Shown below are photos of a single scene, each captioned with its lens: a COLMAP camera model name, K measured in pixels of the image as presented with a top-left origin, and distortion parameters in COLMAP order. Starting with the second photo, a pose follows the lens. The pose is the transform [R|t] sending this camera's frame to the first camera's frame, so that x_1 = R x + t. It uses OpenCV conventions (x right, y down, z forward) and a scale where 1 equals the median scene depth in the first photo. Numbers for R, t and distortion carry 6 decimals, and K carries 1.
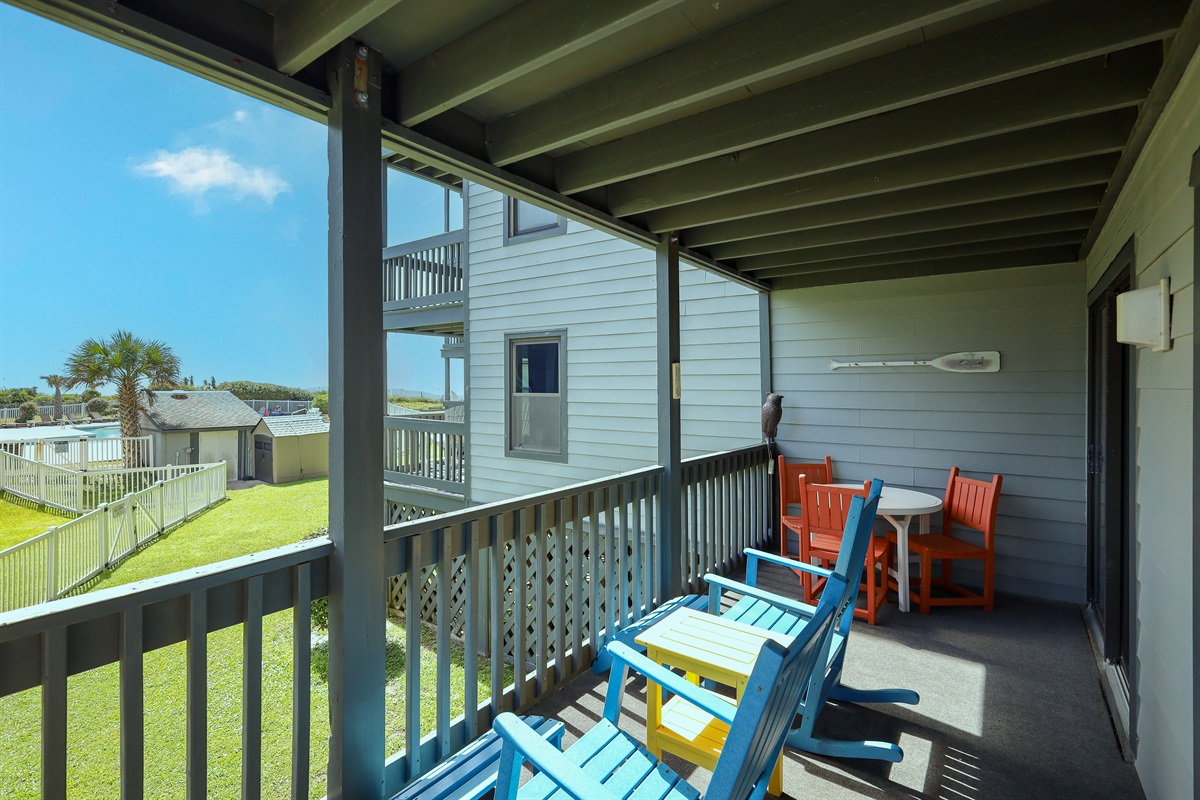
lens RADIAL K [[567.9, 0, 621.5], [0, 567.9, 389.2], [0, 0, 1]] dist [0.001632, 0.000095]
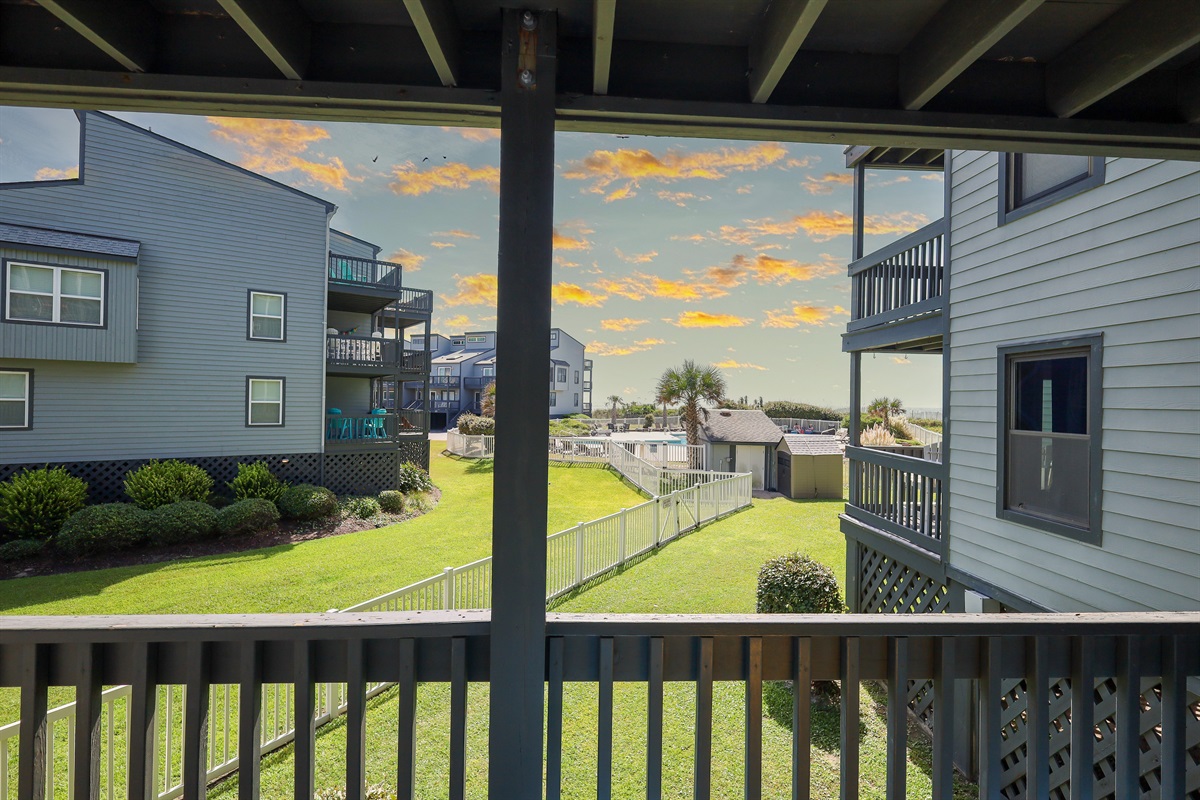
lens RADIAL K [[570.4, 0, 602.0], [0, 570.4, 403.0], [0, 0, 1]] dist [-0.000442, -0.002093]
pose [[0.606524, 0.016697, -0.794890, 0.027324], [-0.025735, 0.999668, 0.001362, -0.006105], [0.794649, 0.019630, 0.606752, 0.067587]]
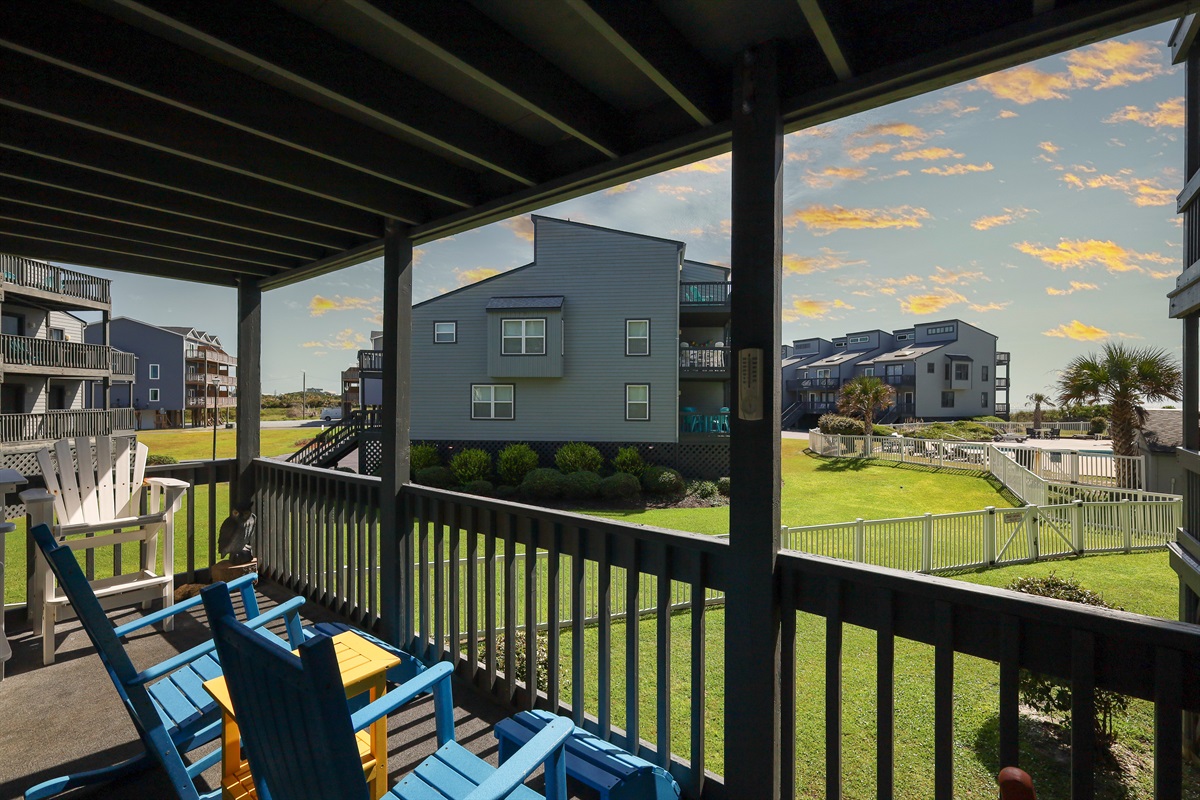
lens RADIAL K [[530.0, 0, 581.4], [0, 530.0, 405.3], [0, 0, 1]] dist [-0.001521, -0.000501]
pose [[-0.087696, 0.013659, -0.996054, 0.108177], [-0.013483, 0.999798, 0.014898, -0.001304], [0.996056, 0.014737, -0.087495, 0.173686]]
